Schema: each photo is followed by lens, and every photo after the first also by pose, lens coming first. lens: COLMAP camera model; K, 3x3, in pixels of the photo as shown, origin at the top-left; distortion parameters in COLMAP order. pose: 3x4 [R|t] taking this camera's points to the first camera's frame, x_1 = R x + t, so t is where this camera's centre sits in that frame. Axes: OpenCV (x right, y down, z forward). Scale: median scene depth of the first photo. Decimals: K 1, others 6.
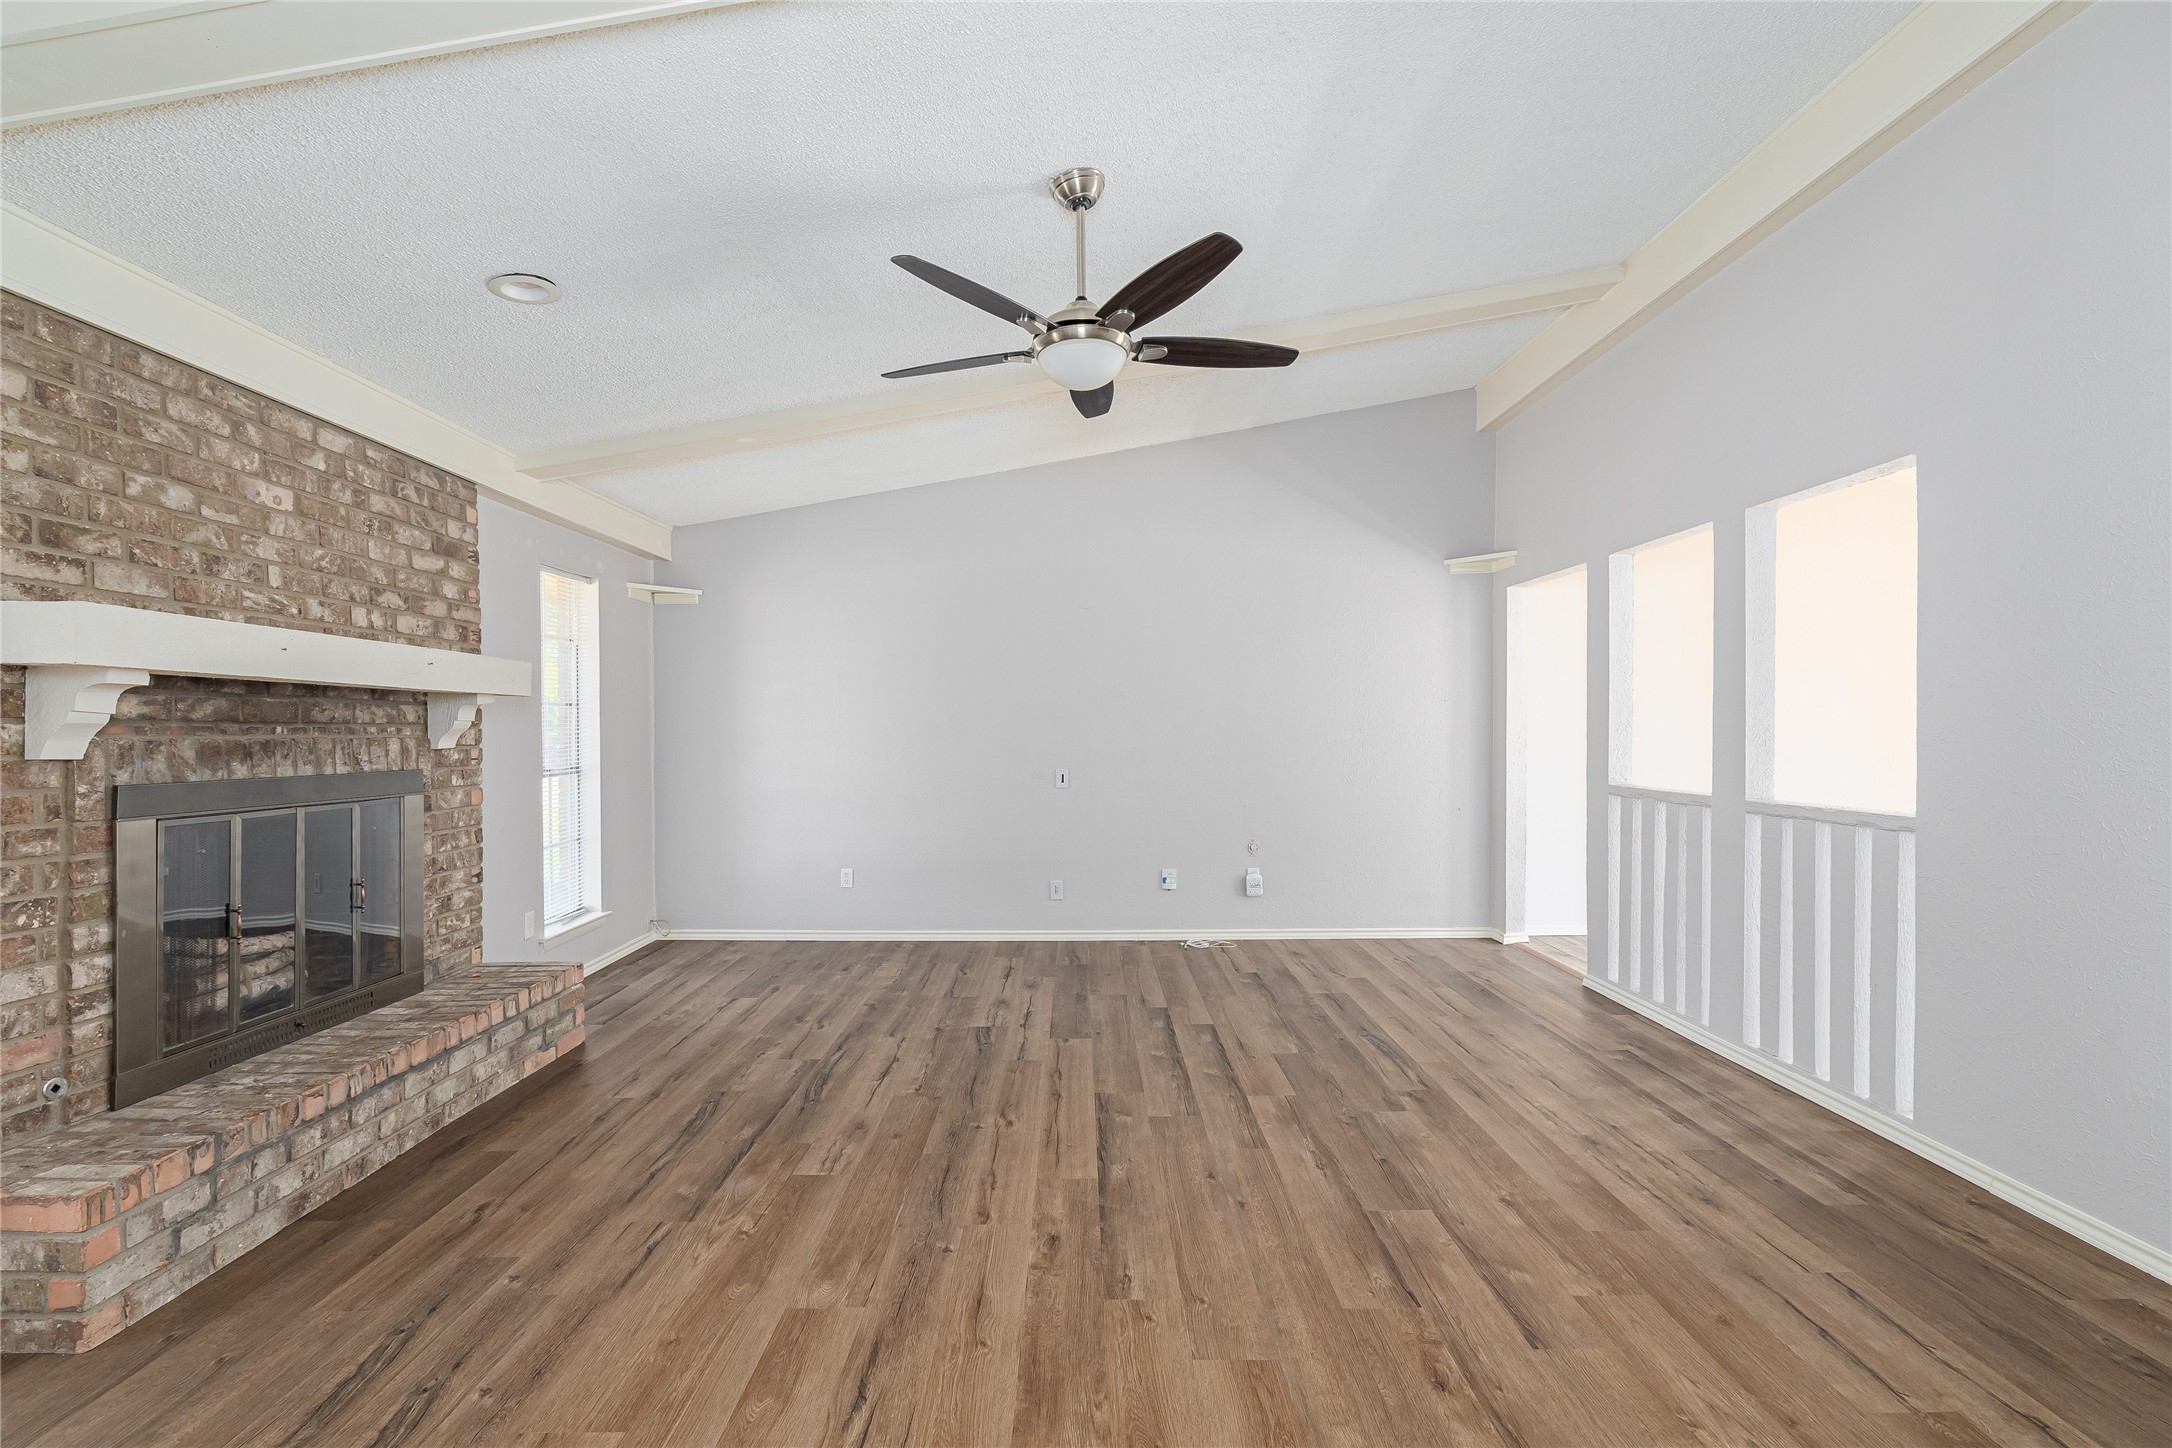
lens RADIAL K [[948.9, 0, 1086.0], [0, 948.9, 724.0], [0, 0, 1]] dist [-0.002325, 0.000246]
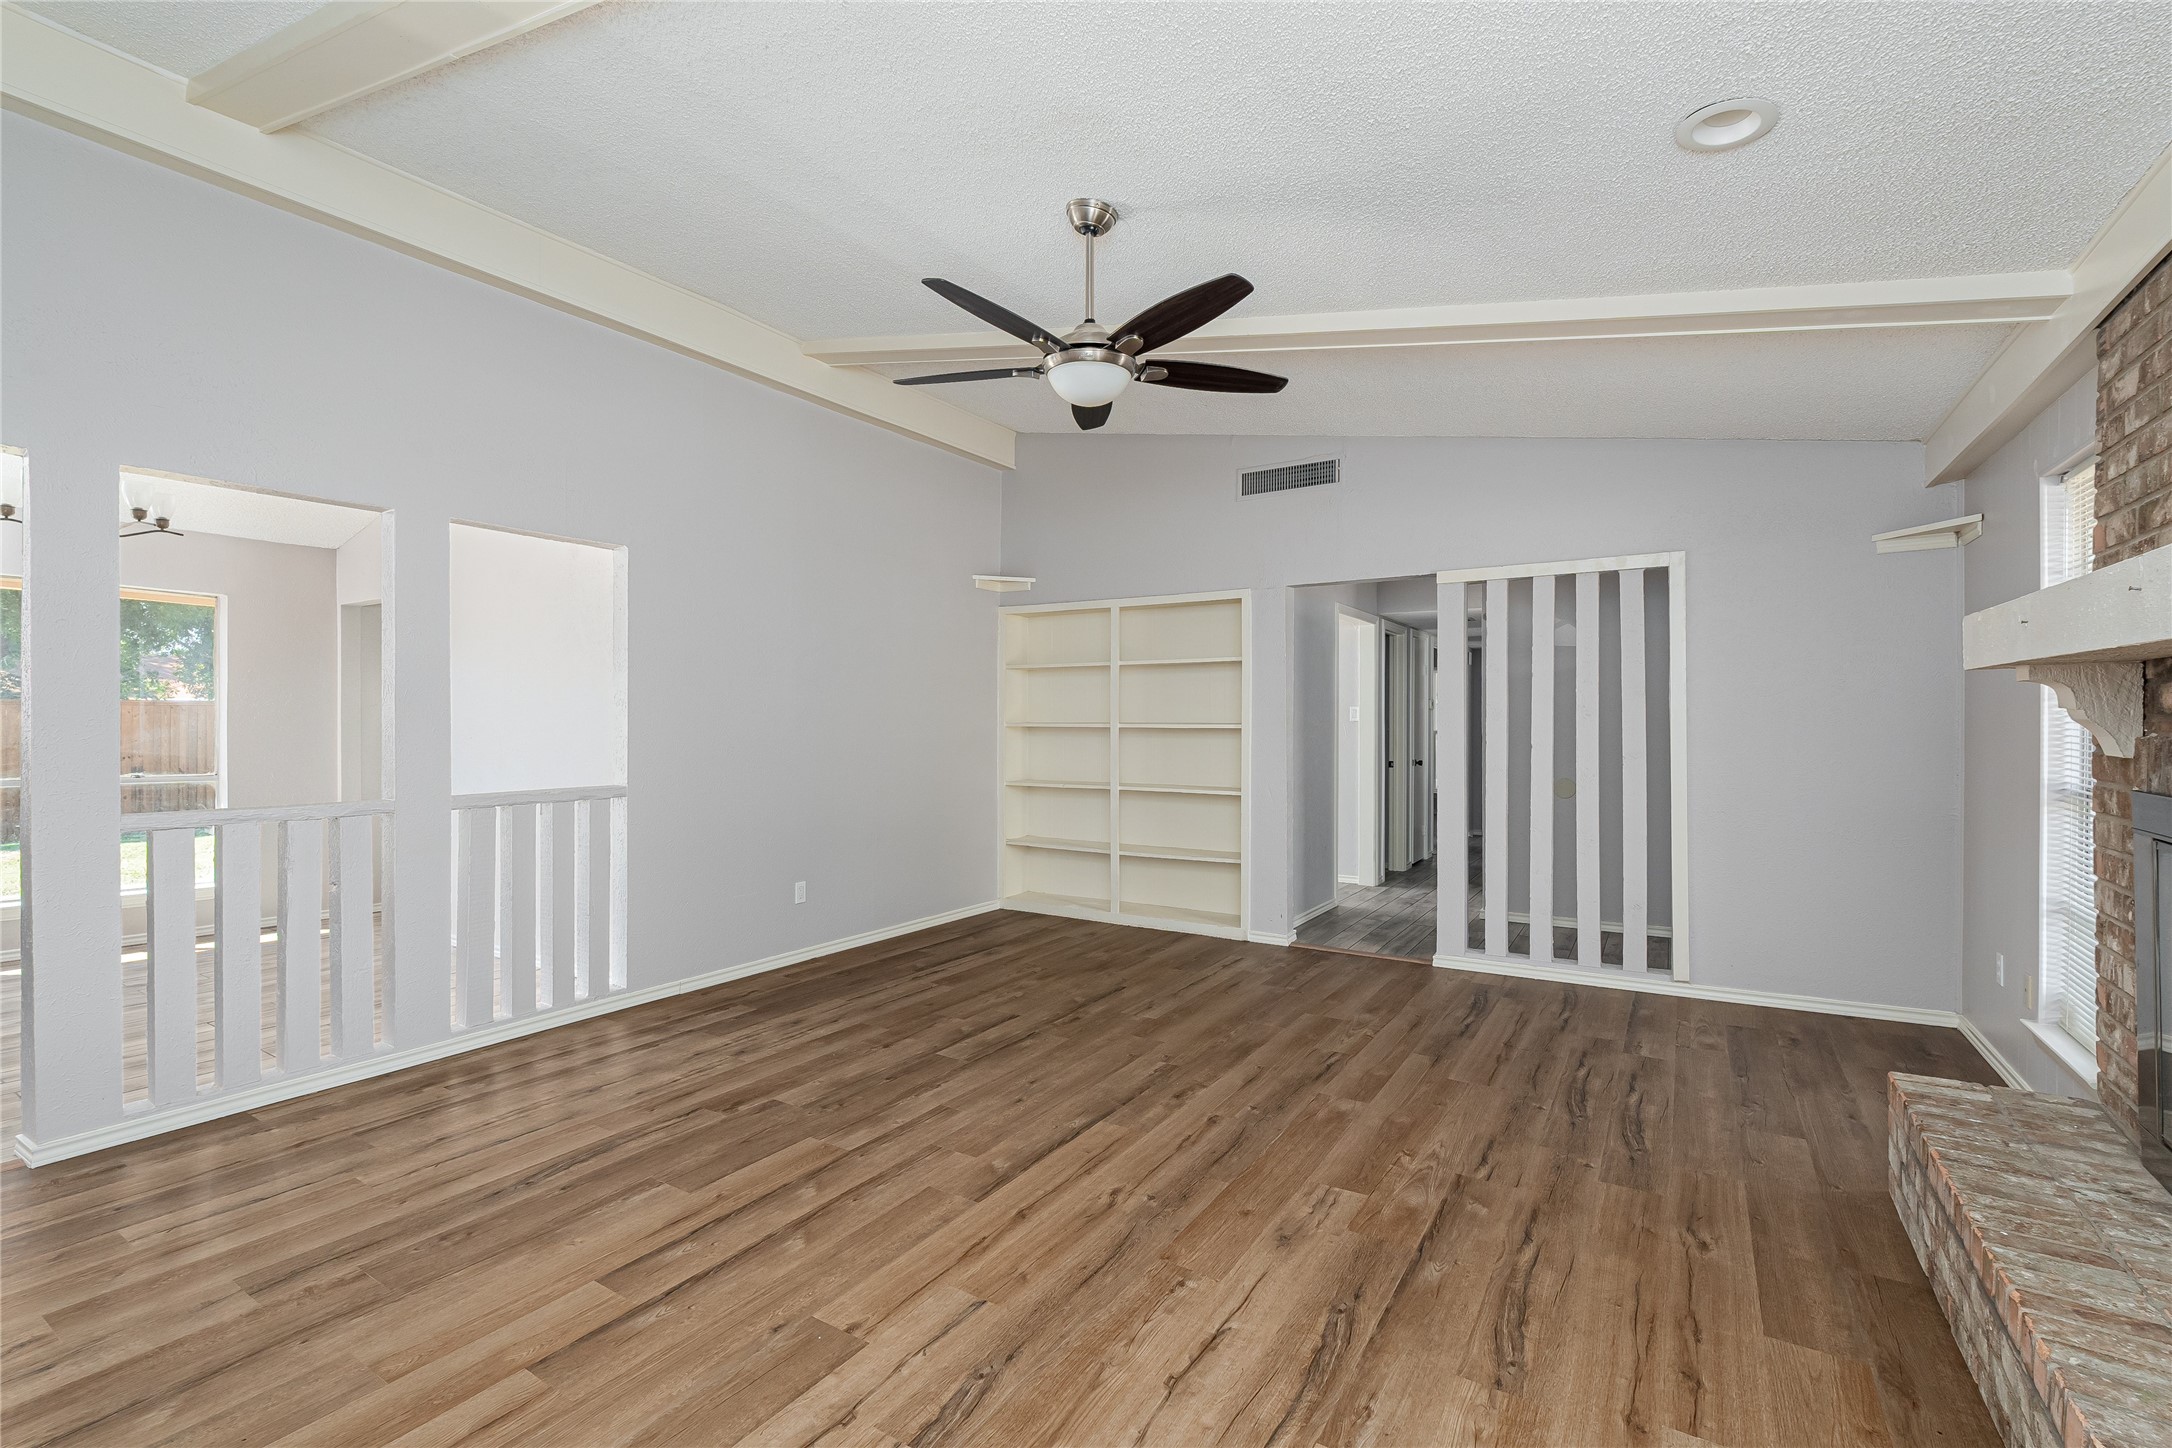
lens RADIAL K [[964.4, 0, 1086.0], [0, 964.4, 724.0], [0, 0, 1]] dist [-0.002620, 0.000115]
pose [[-0.842393, 0.002763, 0.538857, -0.538247], [0.000694, 0.999992, -0.004042, 0.005134], [-0.538864, -0.003031, -0.842388, 1.786193]]
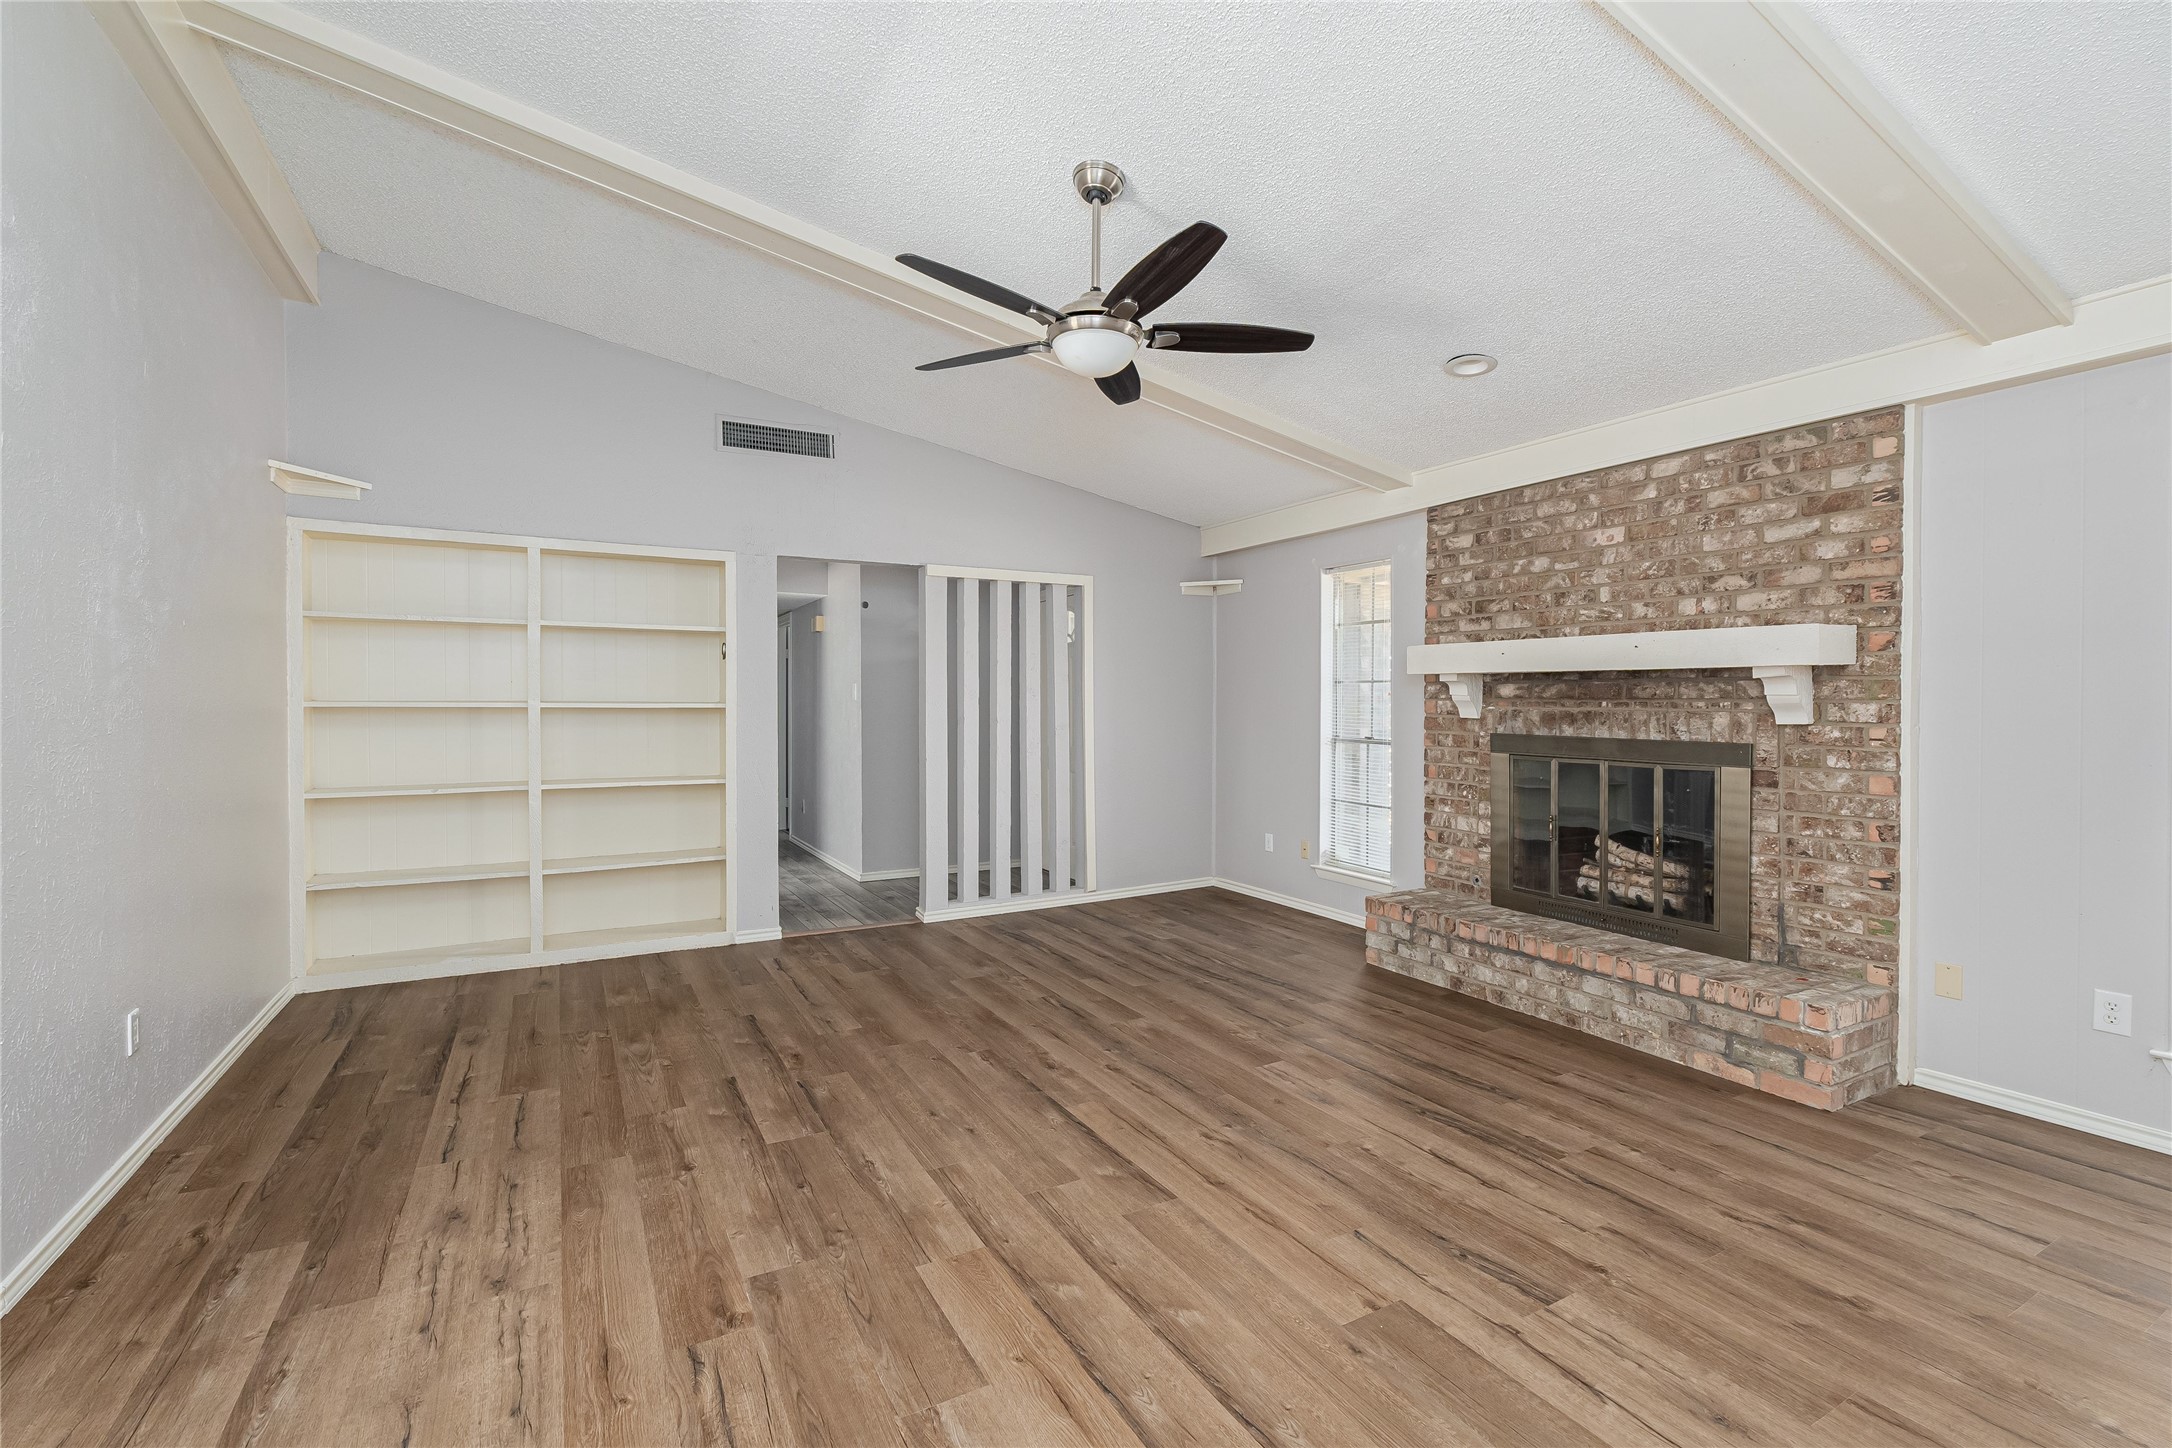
lens RADIAL K [[948.9, 0, 1086.0], [0, 948.9, 724.0], [0, 0, 1]] dist [-0.002325, 0.000246]
pose [[-0.874907, 0.013599, -0.484101, 0.472383], [0.004497, 0.999791, 0.019957, 0.003778], [0.484271, 0.015283, -0.874785, 1.782674]]
